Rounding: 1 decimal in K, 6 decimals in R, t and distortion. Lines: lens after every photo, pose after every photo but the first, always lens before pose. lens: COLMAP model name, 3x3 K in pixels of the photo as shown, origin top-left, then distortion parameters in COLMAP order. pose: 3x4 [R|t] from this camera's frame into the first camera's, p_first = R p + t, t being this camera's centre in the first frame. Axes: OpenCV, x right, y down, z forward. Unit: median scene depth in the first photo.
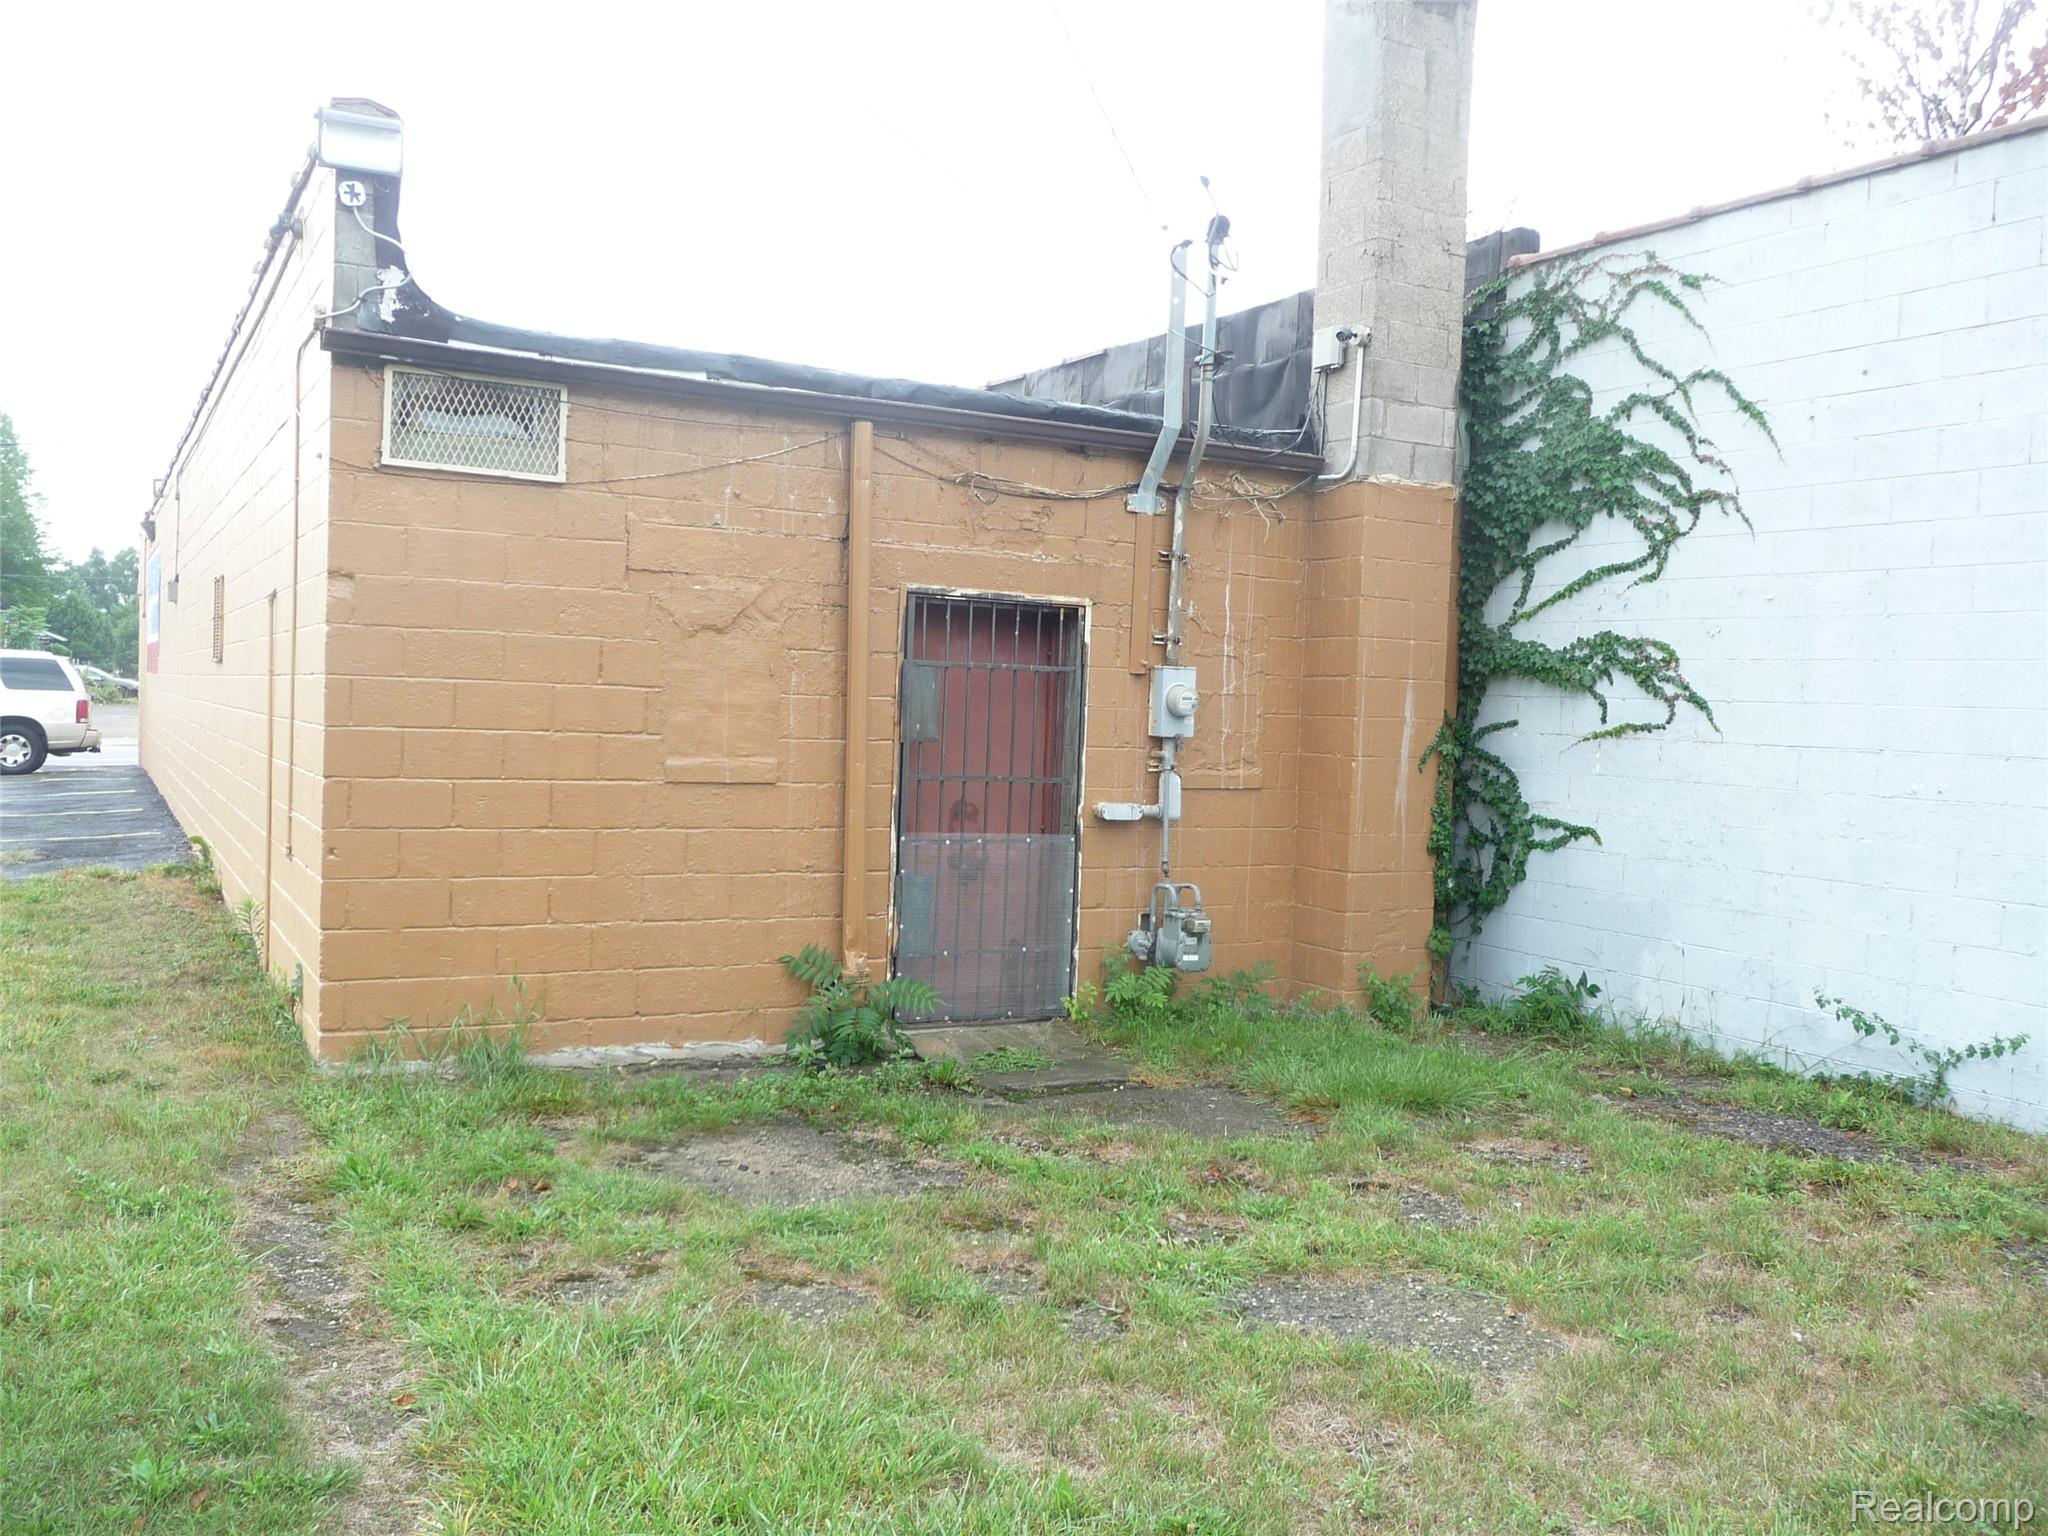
lens RADIAL K [[1670.2, 0, 1023.0], [0, 1670.2, 766.1], [0, 0, 1]] dist [-0.038990, 0.012645]
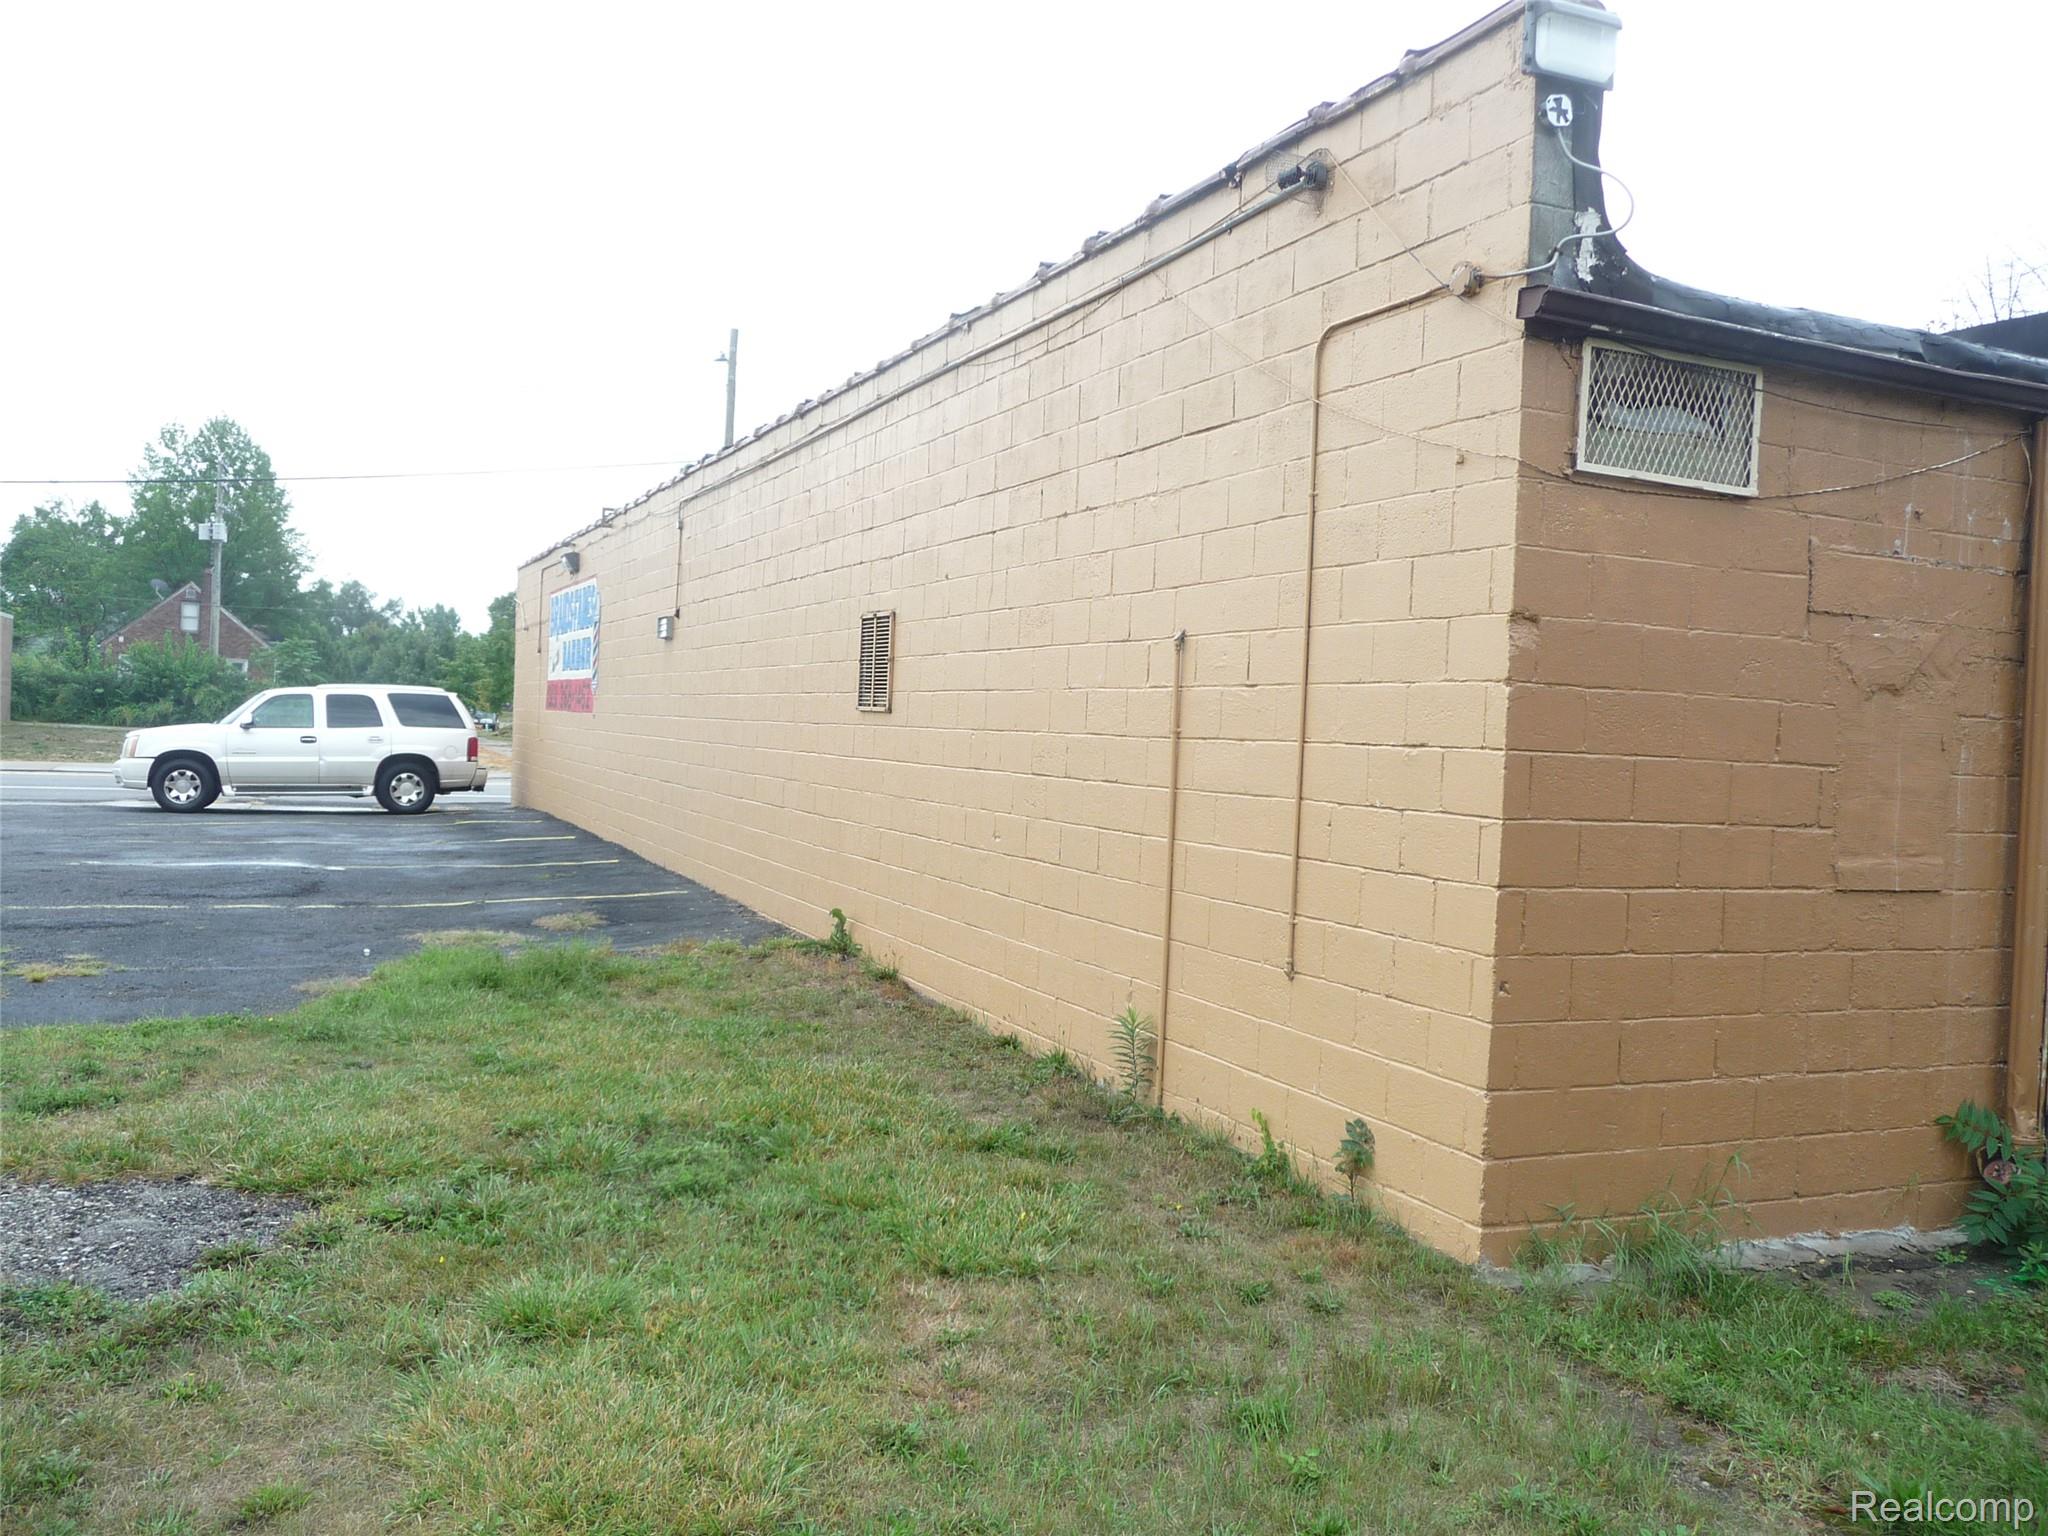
lens RADIAL K [[1670.2, 0, 1024.9], [0, 1670.2, 771.8], [0, 0, 1]] dist [-0.038990, 0.012645]
pose [[0.994763, 0.009988, -0.101716, -0.515249], [-0.011645, 0.999809, -0.015712, -0.028872], [0.101540, 0.016815, 0.994689, 0.213003]]
